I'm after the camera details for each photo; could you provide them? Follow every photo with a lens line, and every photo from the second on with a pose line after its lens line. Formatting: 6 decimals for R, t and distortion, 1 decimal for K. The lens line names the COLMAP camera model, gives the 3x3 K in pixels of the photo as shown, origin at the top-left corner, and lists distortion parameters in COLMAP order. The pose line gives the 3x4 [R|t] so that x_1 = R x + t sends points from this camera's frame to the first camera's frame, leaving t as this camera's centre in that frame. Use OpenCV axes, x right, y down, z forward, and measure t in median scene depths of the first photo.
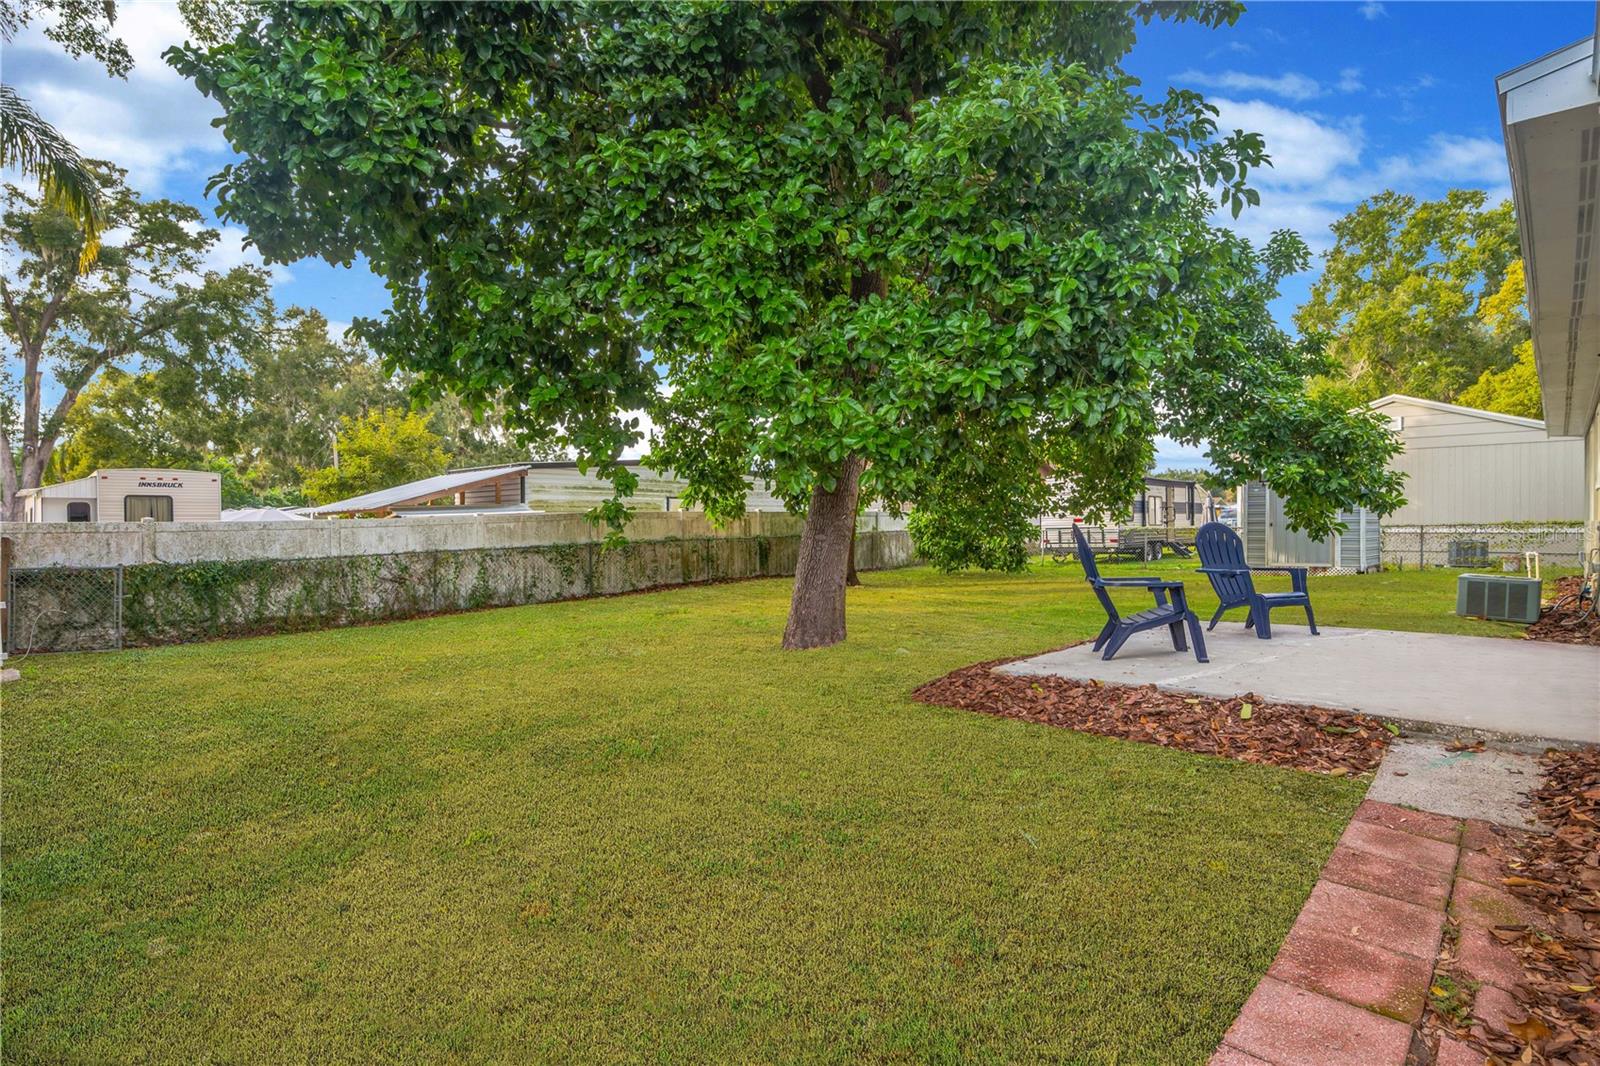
lens RADIAL K [[818.0, 0, 798.5], [0, 818.0, 529.9], [0, 0, 1]] dist [0.007205, 0.000306]
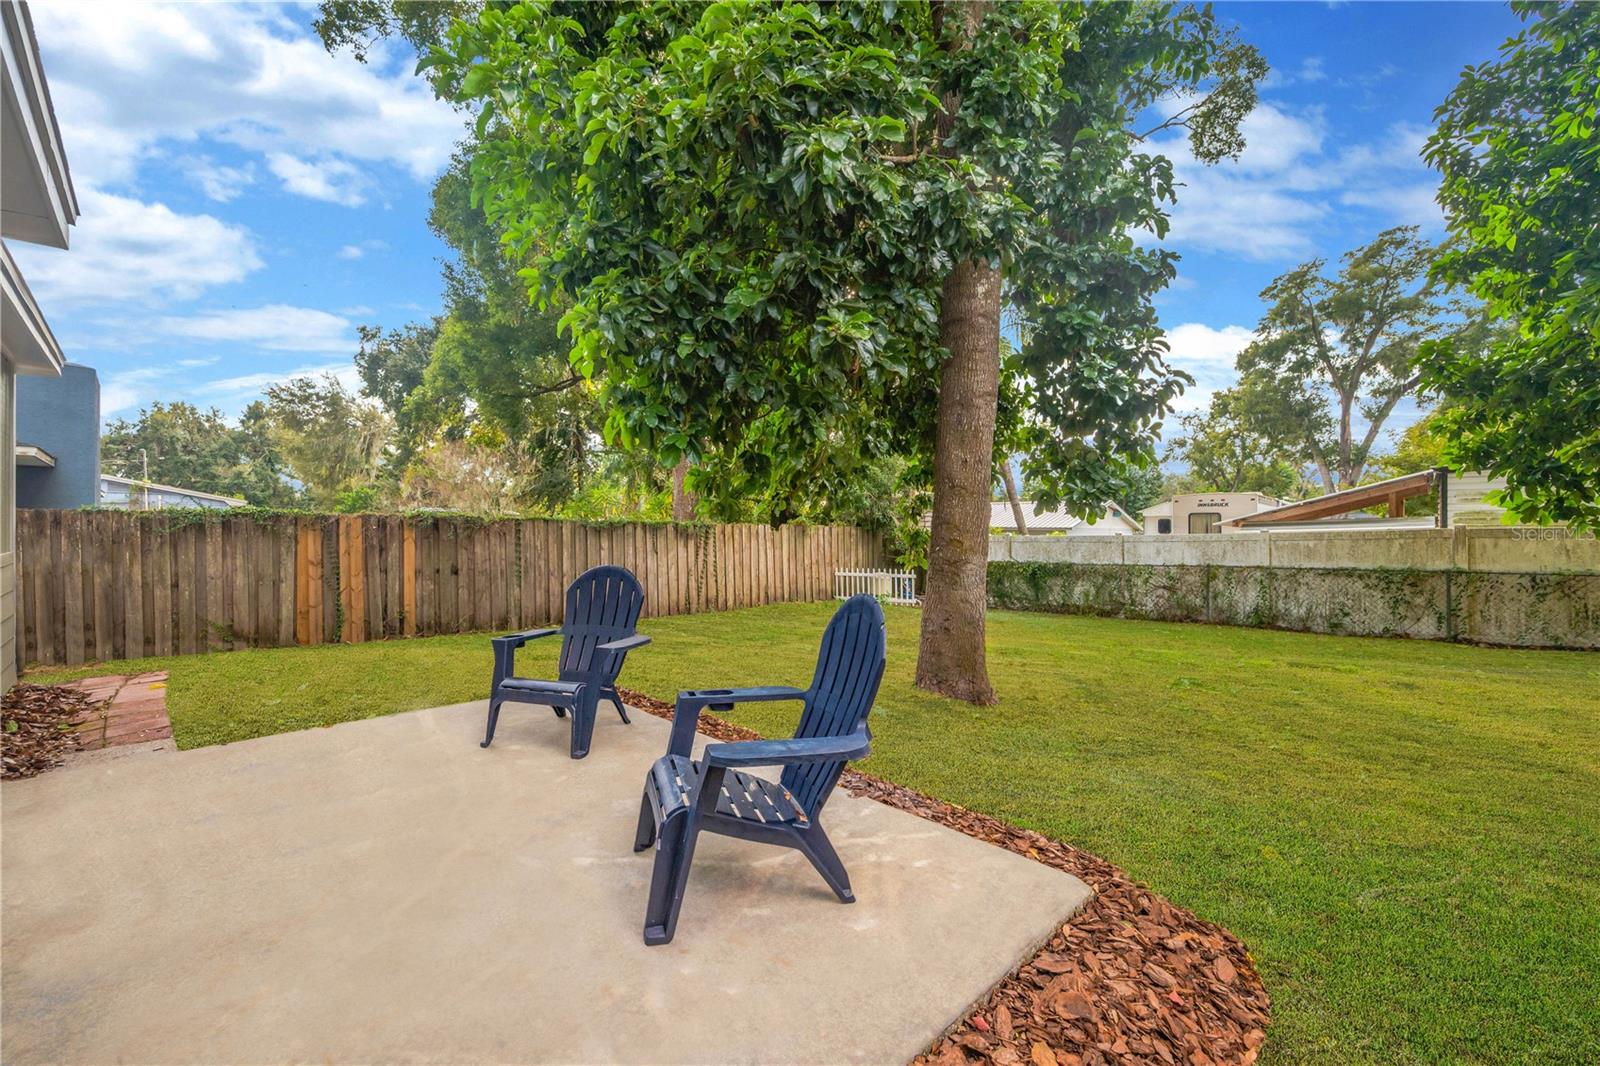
lens RADIAL K [[649.9, 0, 798.9], [0, 649.9, 535.5], [0, 0, 1]] dist [0.003048, 0.000198]
pose [[-0.066411, 0.015651, -0.997670, 0.407024], [-0.008130, 0.999835, 0.016226, -0.021407], [0.997759, 0.009188, -0.066273, 0.482523]]
